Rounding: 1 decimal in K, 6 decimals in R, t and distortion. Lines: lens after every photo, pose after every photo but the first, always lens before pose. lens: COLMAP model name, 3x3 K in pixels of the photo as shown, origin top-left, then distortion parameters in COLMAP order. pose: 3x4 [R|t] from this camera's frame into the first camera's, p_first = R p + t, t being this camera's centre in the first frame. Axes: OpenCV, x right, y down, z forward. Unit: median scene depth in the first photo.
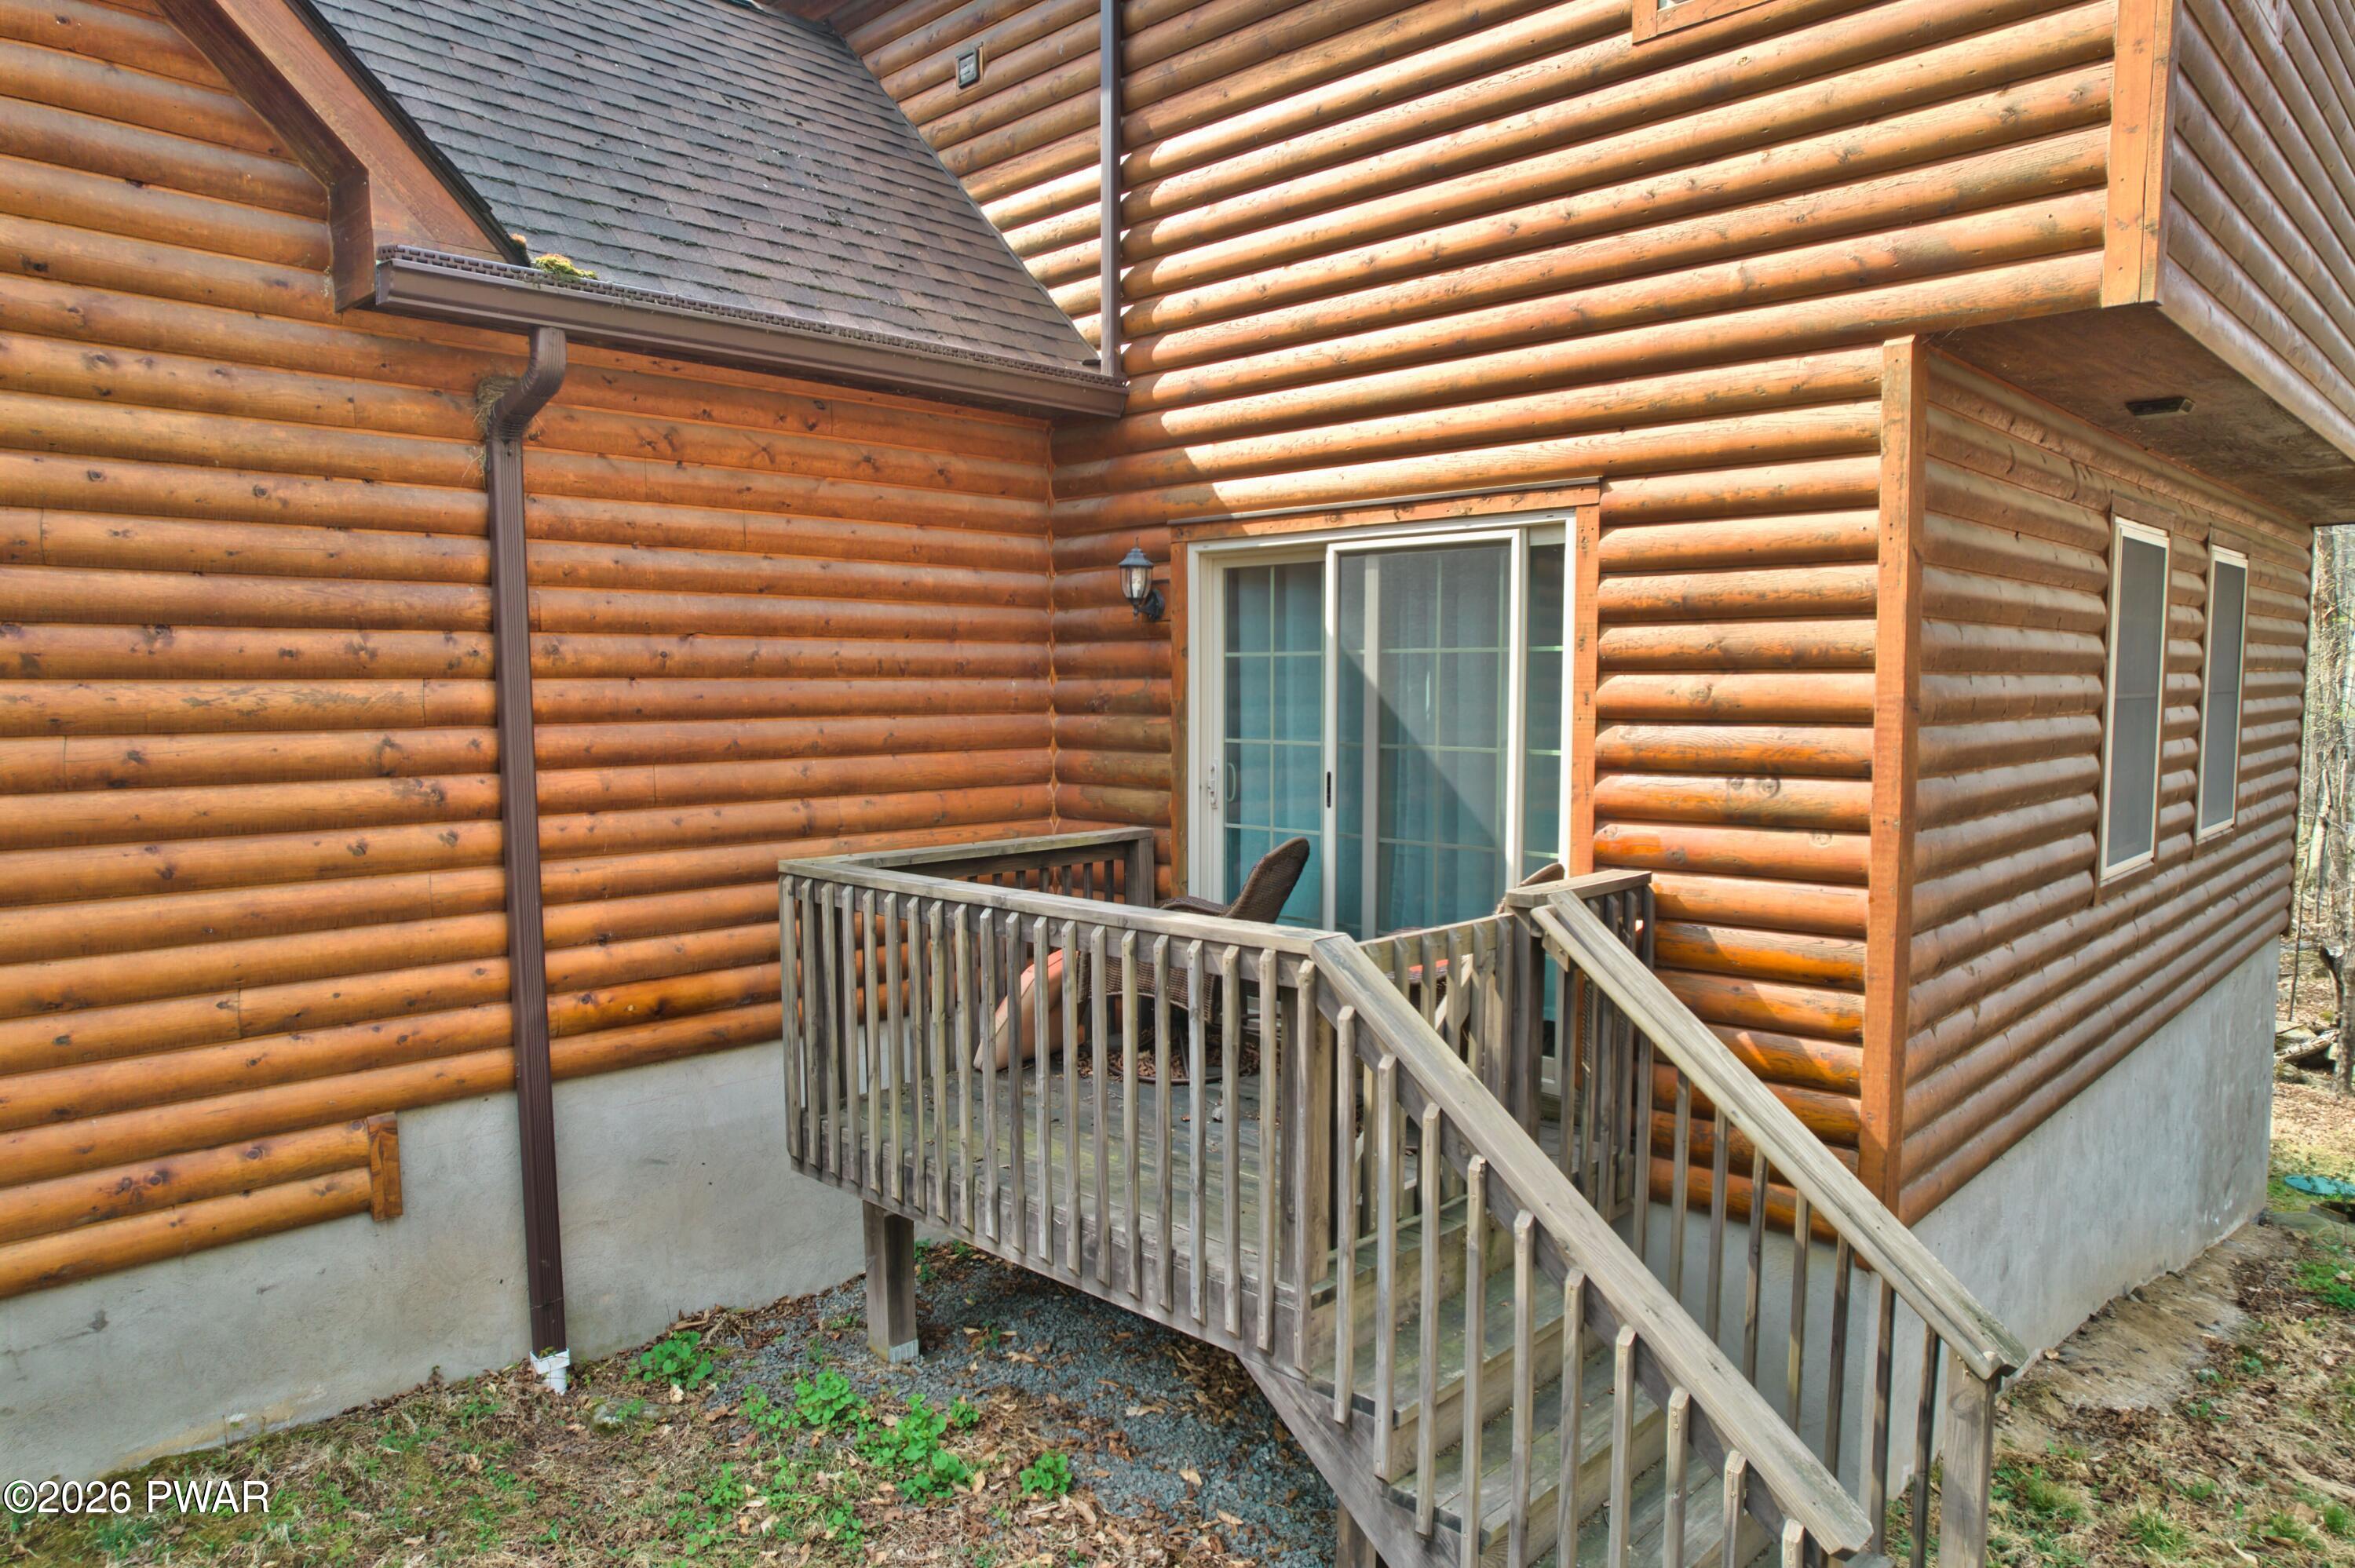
lens RADIAL K [[1494.9, 0, 1184.8], [0, 1494.9, 792.4], [0, 0, 1]] dist [-0.070323, 0.058374]
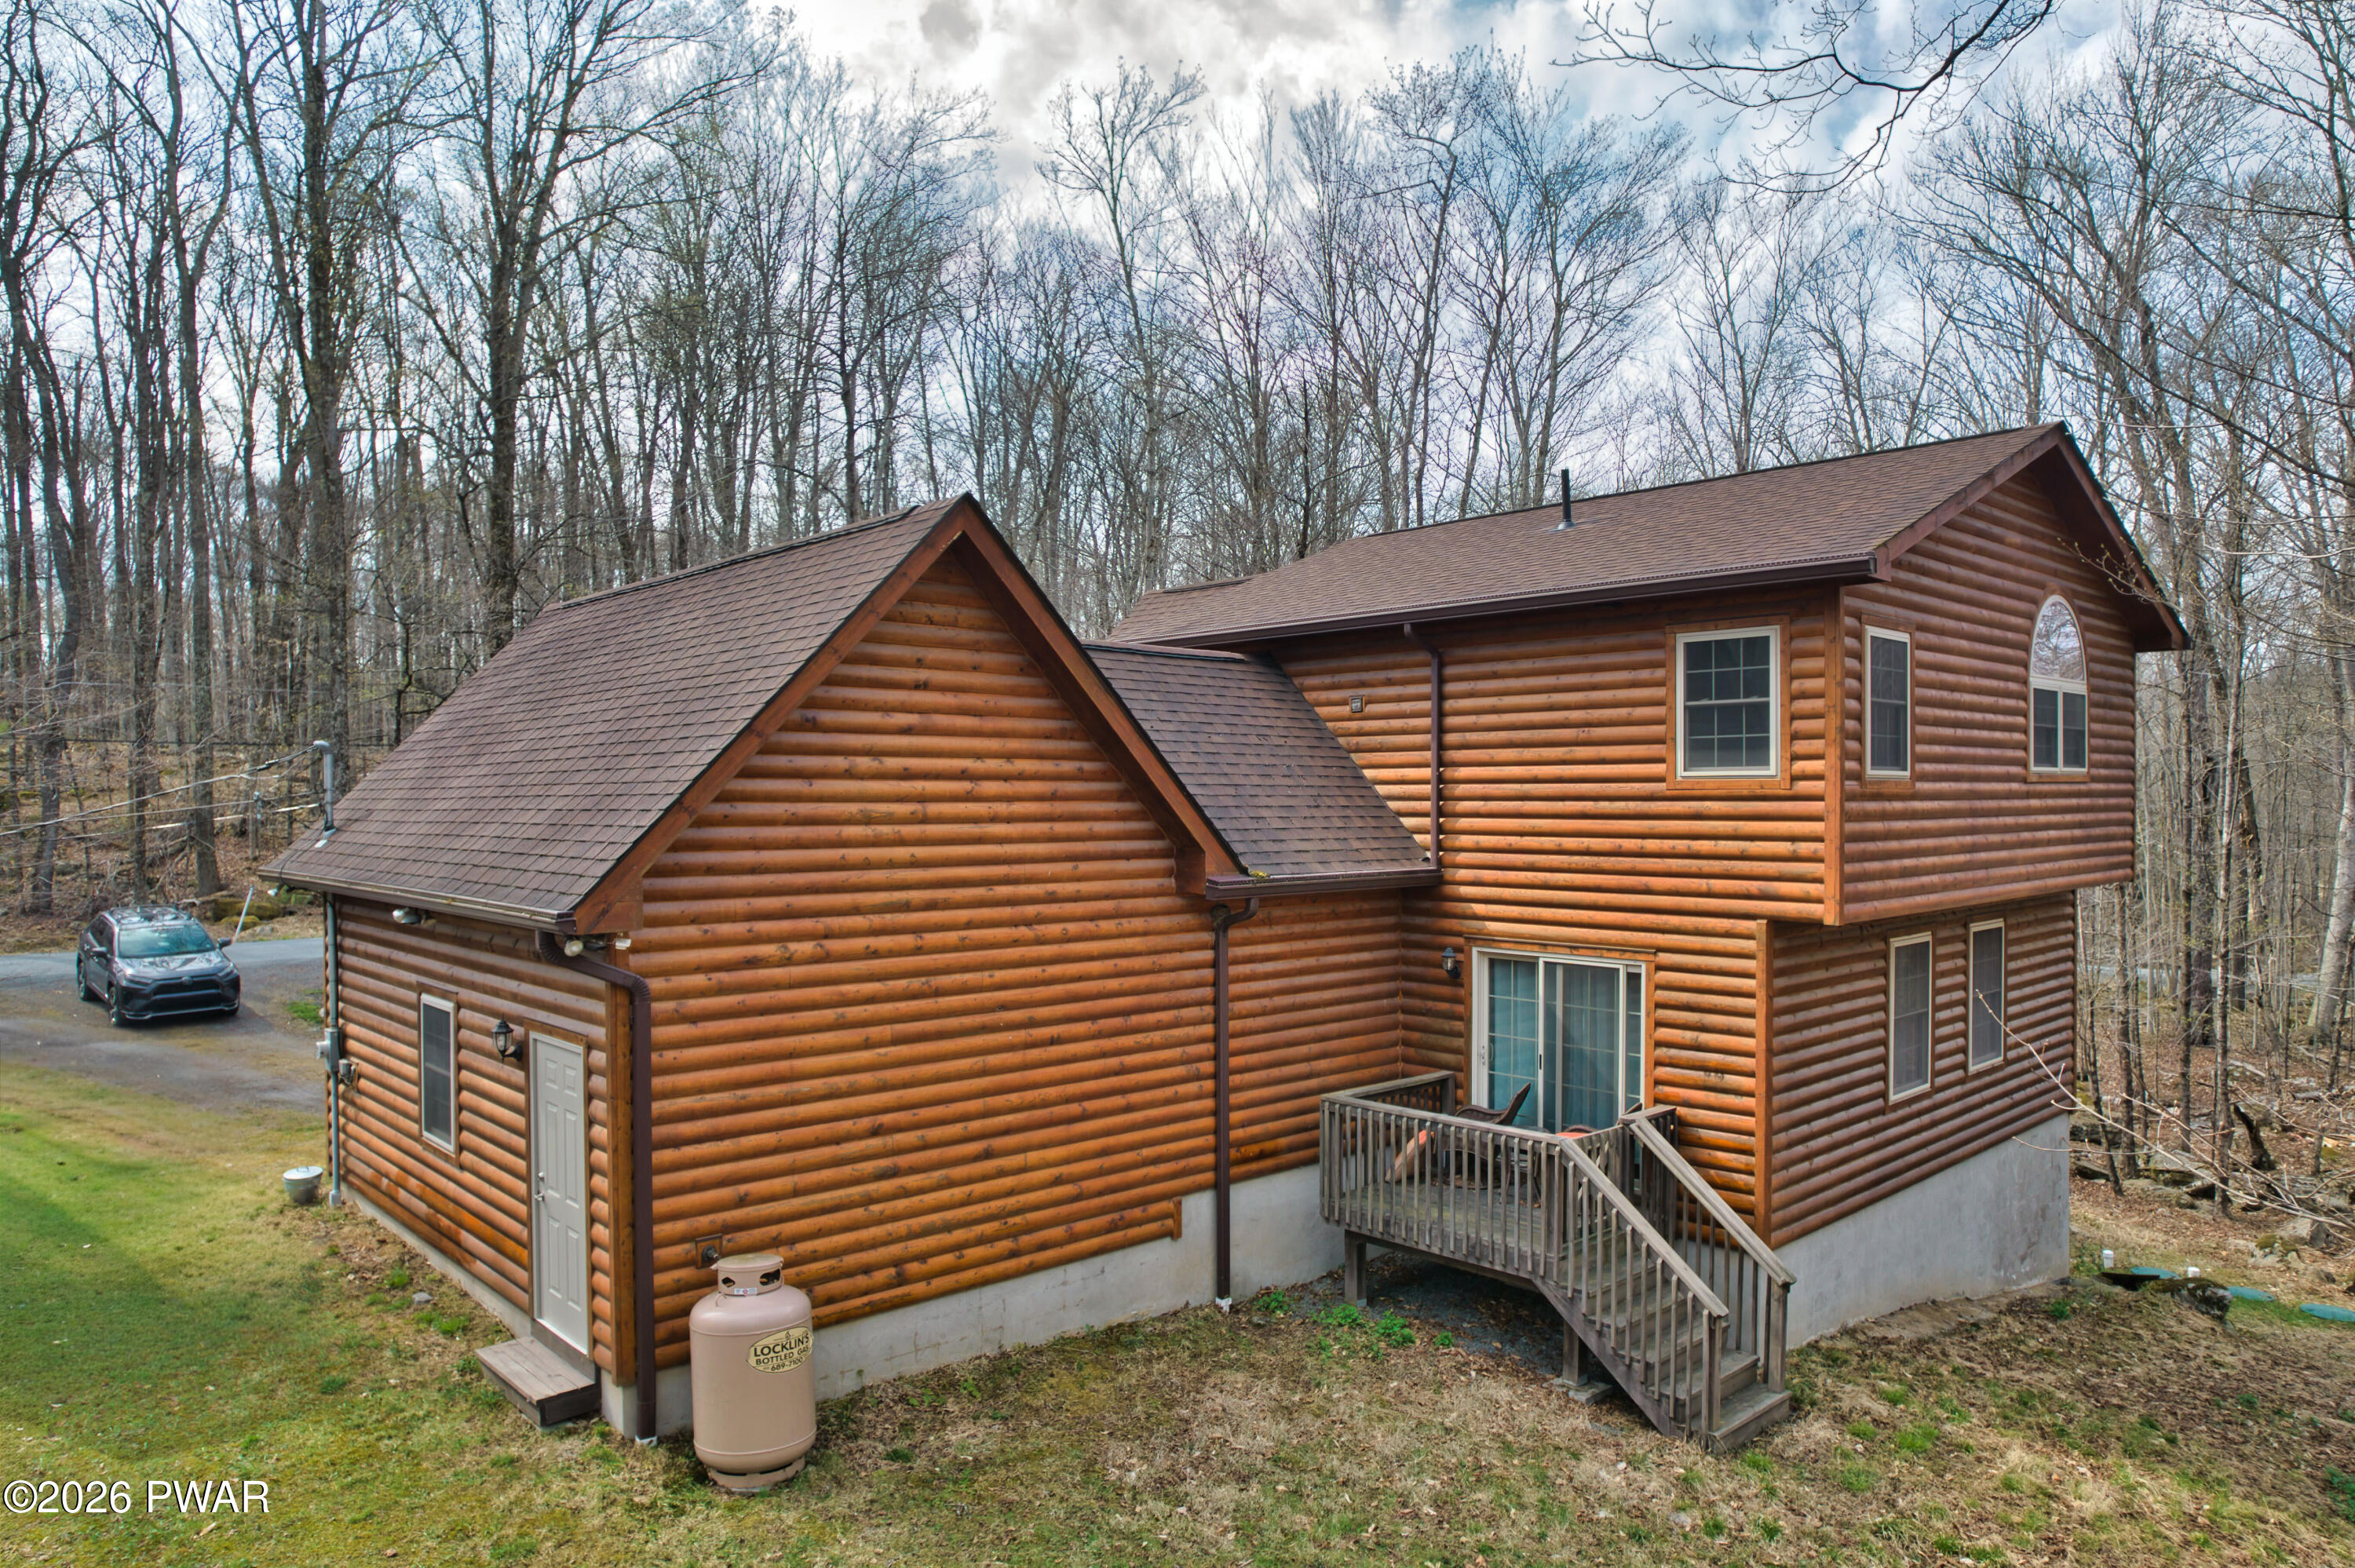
lens RADIAL K [[1494.9, 0, 1178.0], [0, 1494.9, 788.9], [0, 0, 1]] dist [-0.070323, 0.058374]
pose [[0.998228, 0.002266, -0.059466, -0.375391], [-0.006960, 0.996863, -0.078837, -0.271705], [0.059101, 0.079111, 0.995112, -1.558956]]
